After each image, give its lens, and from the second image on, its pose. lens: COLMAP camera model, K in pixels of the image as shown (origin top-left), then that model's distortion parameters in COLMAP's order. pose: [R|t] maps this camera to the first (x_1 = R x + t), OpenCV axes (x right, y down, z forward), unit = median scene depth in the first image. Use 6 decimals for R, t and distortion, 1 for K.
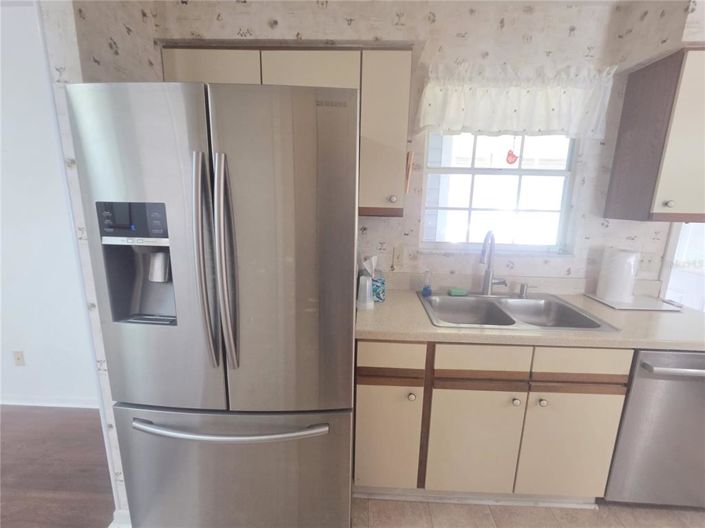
lens RADIAL K [[316.9, 0, 354.3], [0, 316.9, 264.6], [0, 0, 1]] dist [-0.010212, 0.007141]
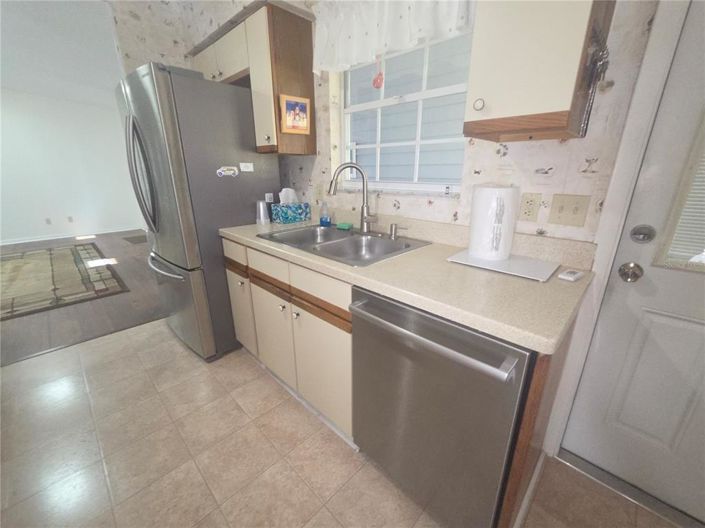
lens RADIAL K [[292.8, 0, 357.0], [0, 292.8, 266.1], [0, 0, 1]] dist [-0.009322, 0.004007]
pose [[0.740867, 0.188577, -0.644636, 1.241981], [-0.121653, 0.981577, 0.147331, 0.082743], [0.660543, -0.030731, 0.750159, 0.345381]]
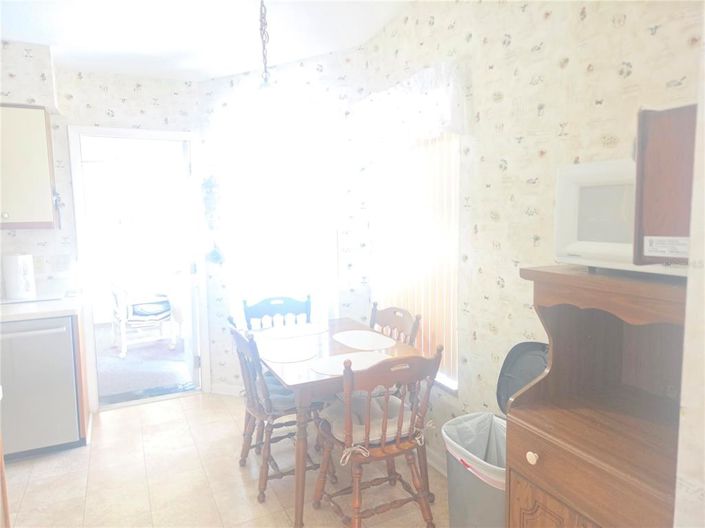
lens RADIAL K [[472.7, 0, 348.9], [0, 472.7, 259.1], [0, 0, 1]] dist [0.055999, -0.044046]
pose [[0.886617, -0.082050, 0.455169, 1.305378], [0.128411, 0.989116, -0.071828, 0.297037], [-0.444321, 0.122133, 0.887503, -1.313422]]
